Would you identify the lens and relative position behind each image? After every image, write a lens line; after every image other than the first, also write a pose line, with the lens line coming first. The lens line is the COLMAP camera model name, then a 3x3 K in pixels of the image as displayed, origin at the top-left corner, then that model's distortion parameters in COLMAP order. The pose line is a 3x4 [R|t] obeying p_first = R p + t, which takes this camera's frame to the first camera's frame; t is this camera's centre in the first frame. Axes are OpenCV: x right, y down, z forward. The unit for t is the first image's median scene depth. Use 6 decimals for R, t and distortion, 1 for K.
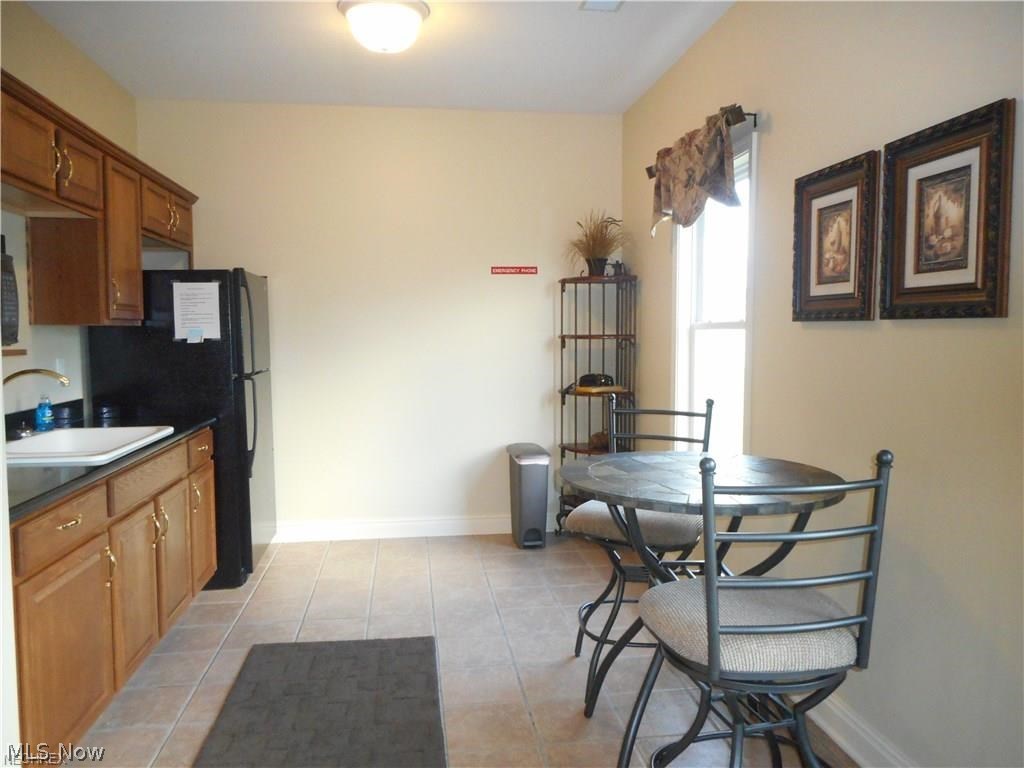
lens RADIAL K [[766.3, 0, 512.0], [0, 766.3, 384.0], [0, 0, 1]] dist [0.000390, 0.002103]
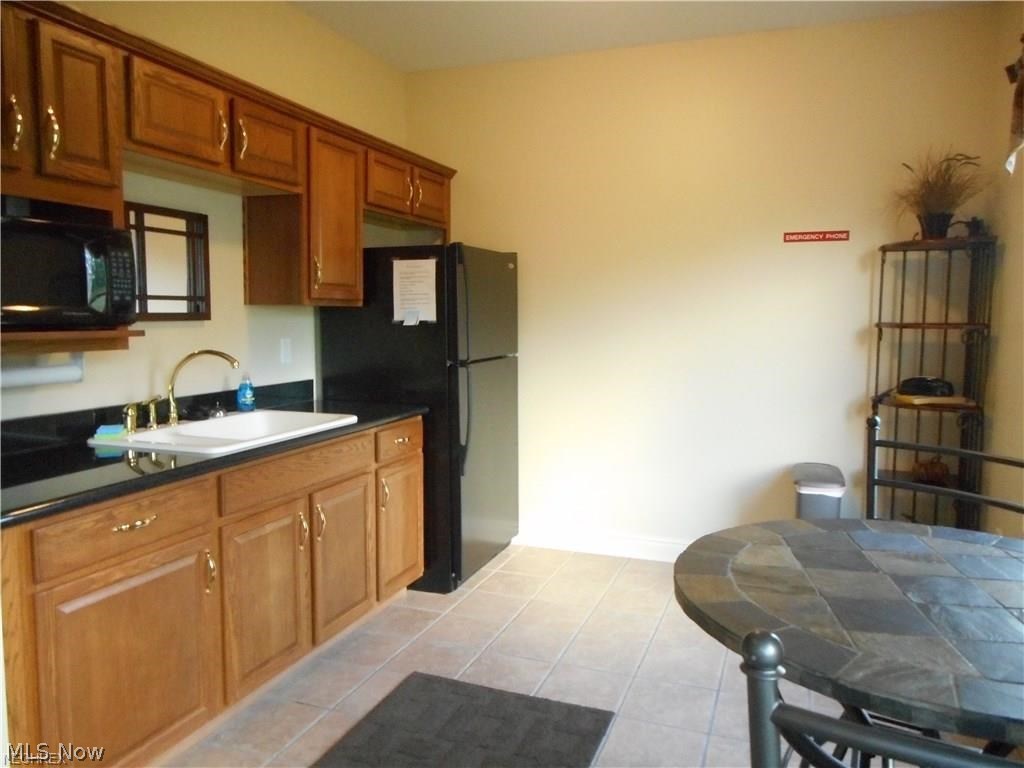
lens RADIAL K [[766.3, 0, 512.0], [0, 766.3, 384.0], [0, 0, 1]] dist [0.000390, 0.002103]
pose [[0.880873, 0.053035, -0.470372, 0.132751], [-0.042415, 0.998550, 0.033156, -0.018660], [0.471448, -0.009255, 0.881845, 0.239399]]
